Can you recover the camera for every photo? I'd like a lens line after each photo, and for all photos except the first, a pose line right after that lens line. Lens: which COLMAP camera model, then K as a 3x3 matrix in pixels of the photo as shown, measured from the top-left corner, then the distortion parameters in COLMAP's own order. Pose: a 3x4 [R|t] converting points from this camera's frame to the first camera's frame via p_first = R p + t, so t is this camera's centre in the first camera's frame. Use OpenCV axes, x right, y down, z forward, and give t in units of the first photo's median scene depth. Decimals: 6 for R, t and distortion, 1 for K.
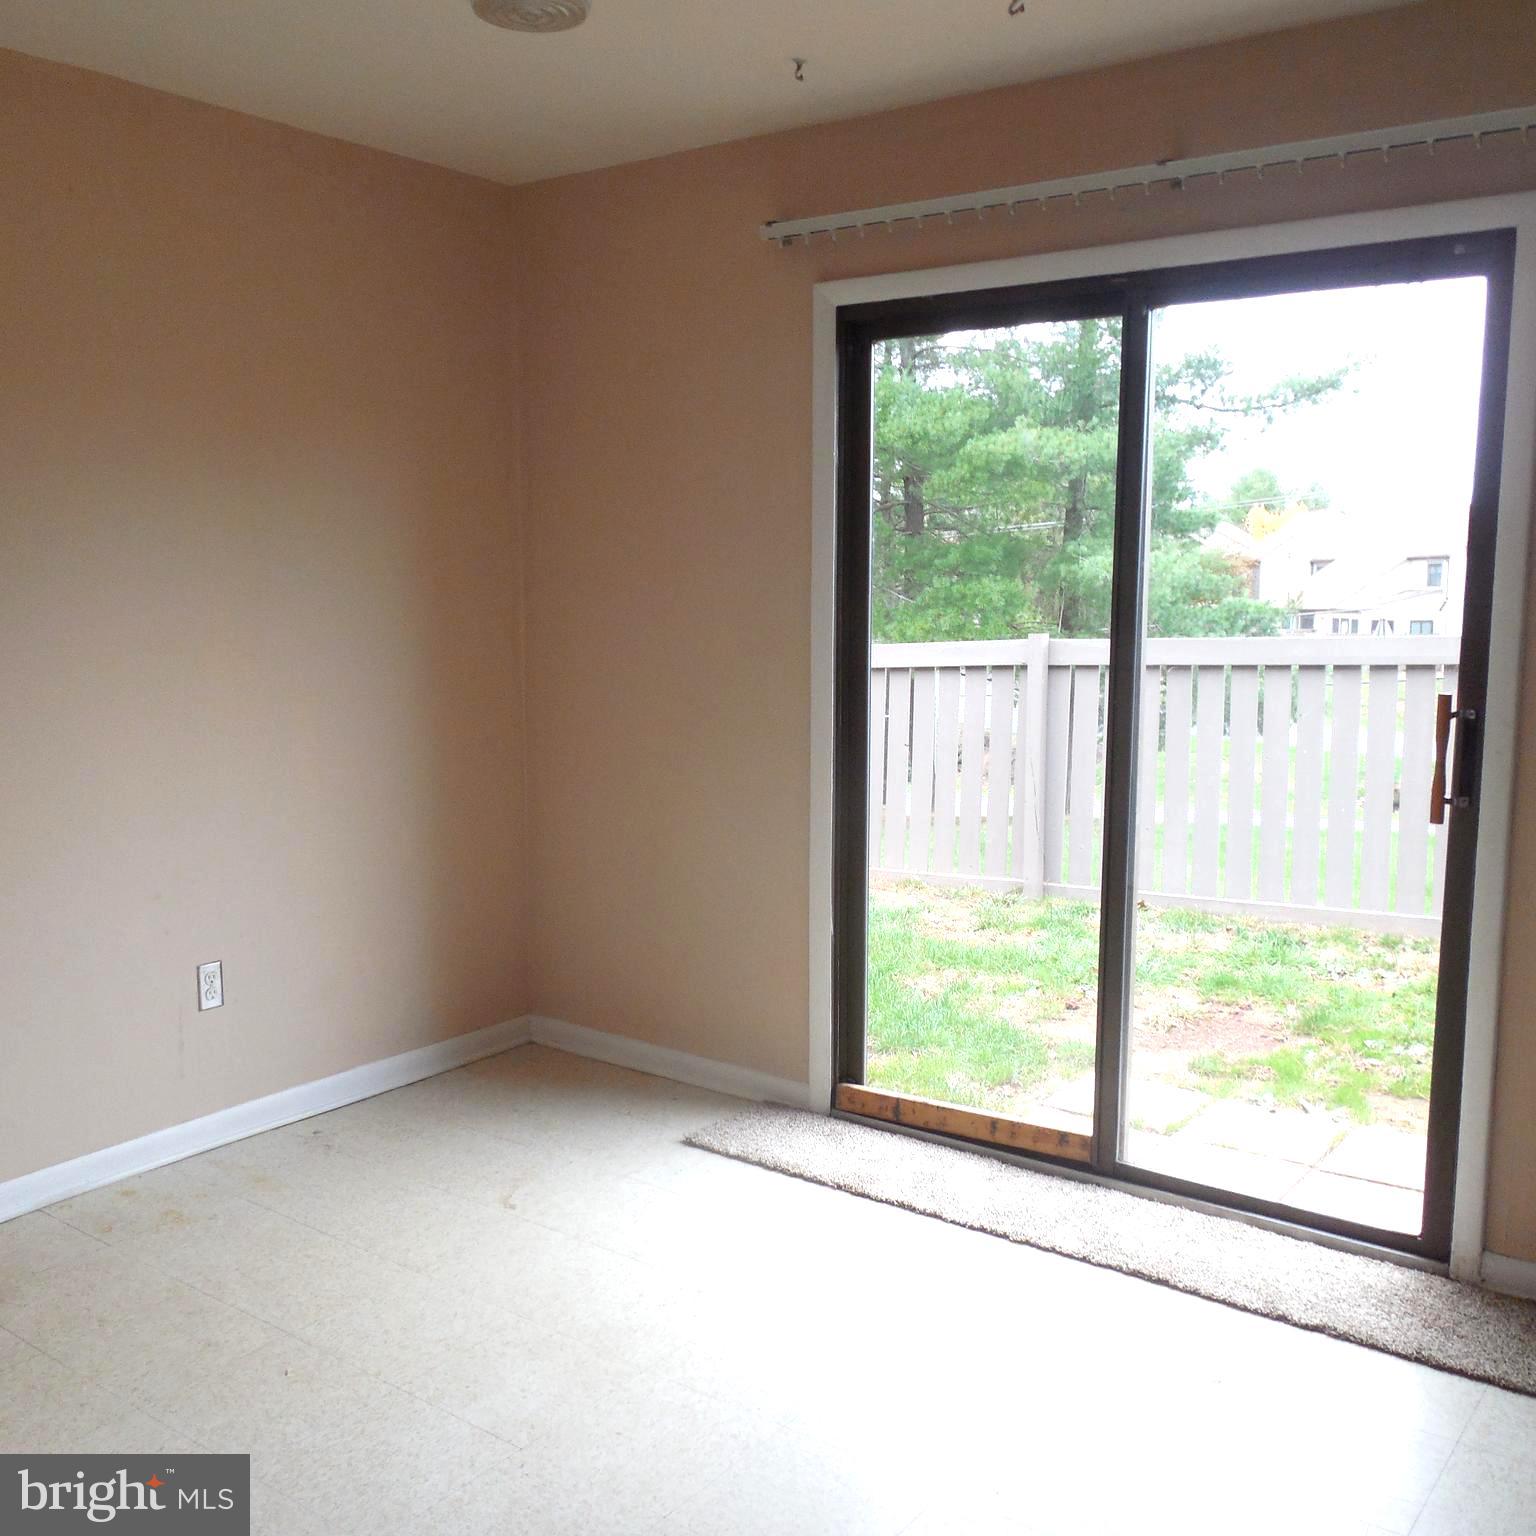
lens RADIAL K [[1546.8, 0, 768.0], [0, 1546.8, 768.0], [0, 0, 1]] dist [0.007689, 0.005474]
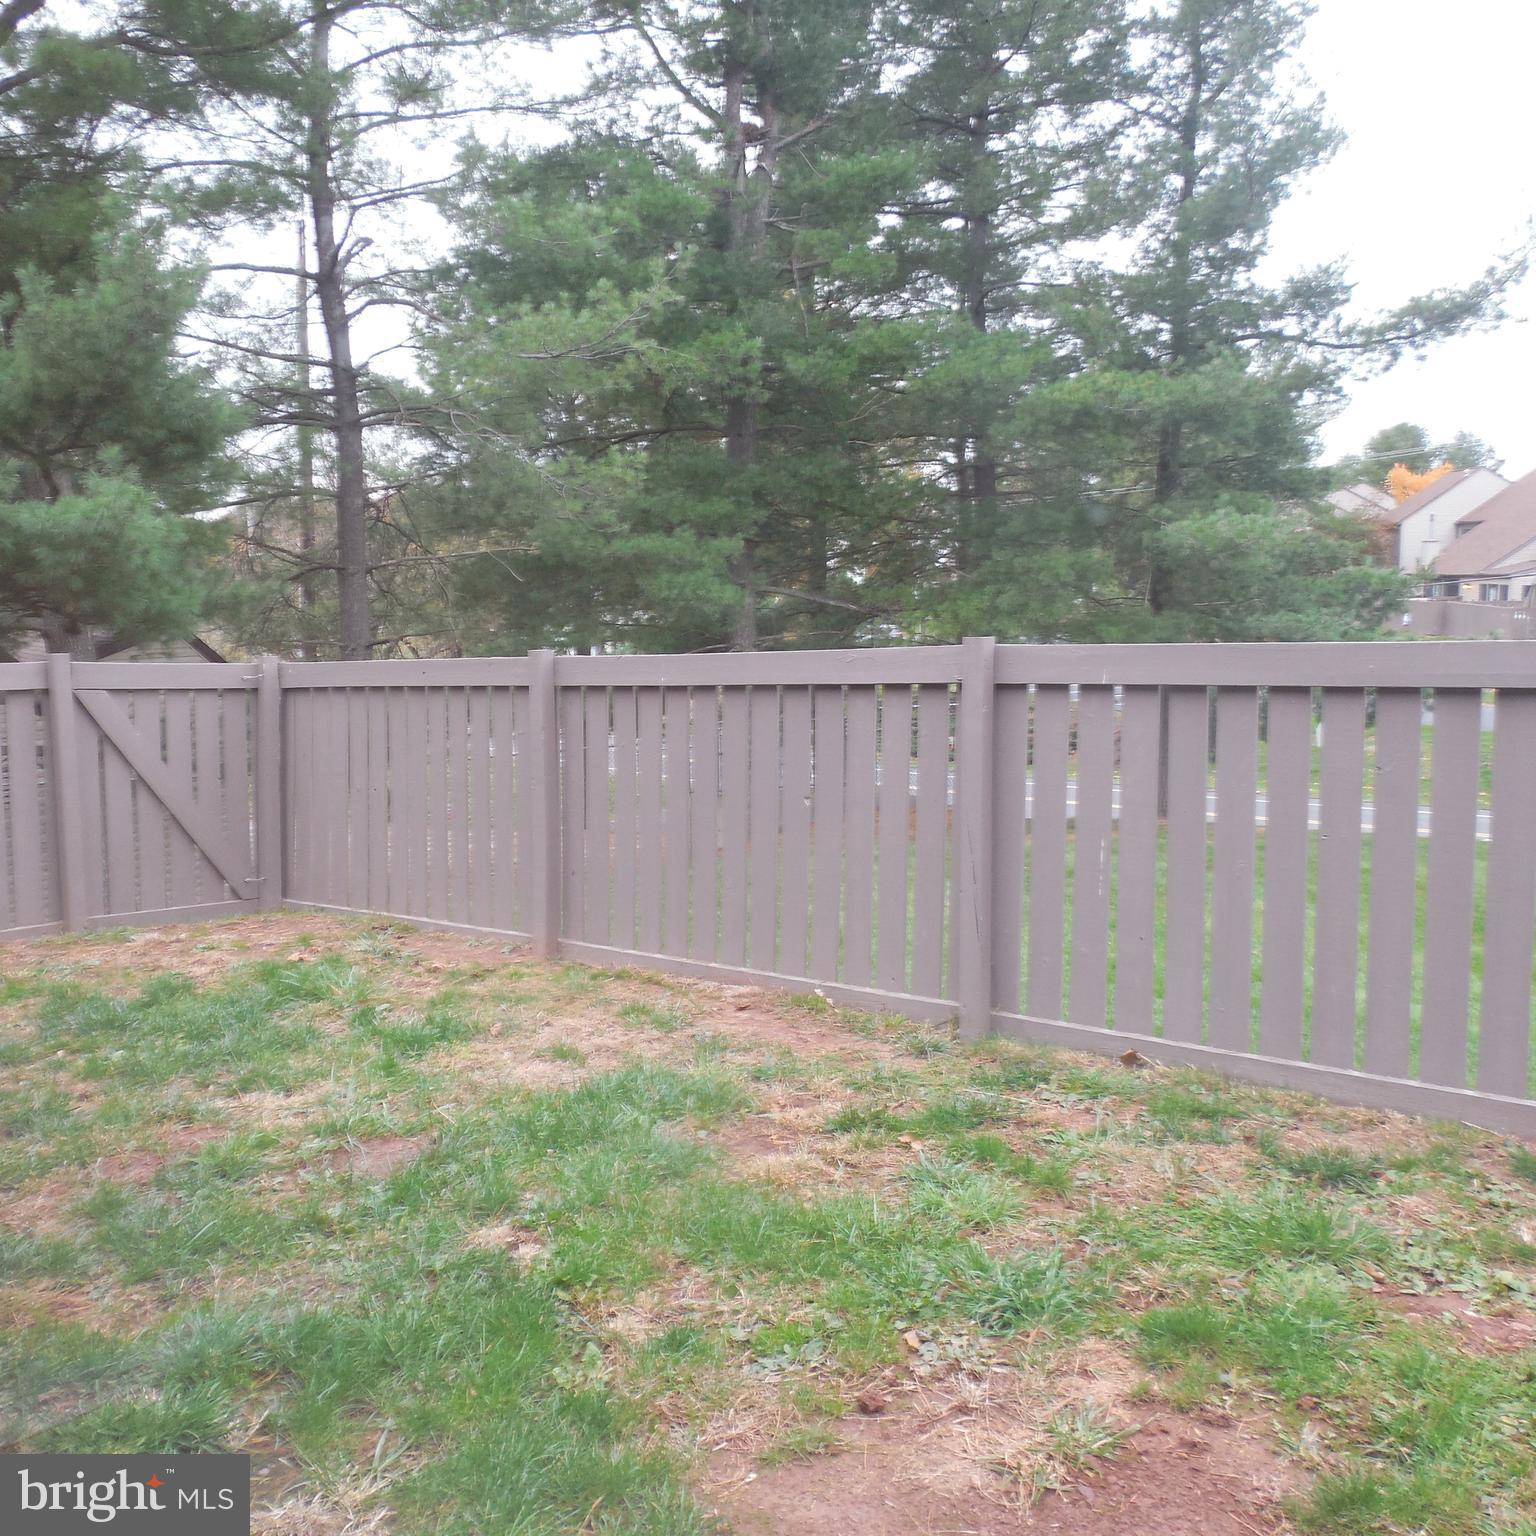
lens RADIAL K [[1602.4, 0, 768.0], [0, 1602.4, 768.0], [0, 0, 1]] dist [0.016986, 0.009416]
pose [[0.997685, -0.005373, -0.067793, 0.044051], [0.006207, 0.999908, 0.012097, -0.013307], [0.067722, -0.012490, 0.997626, 0.104966]]
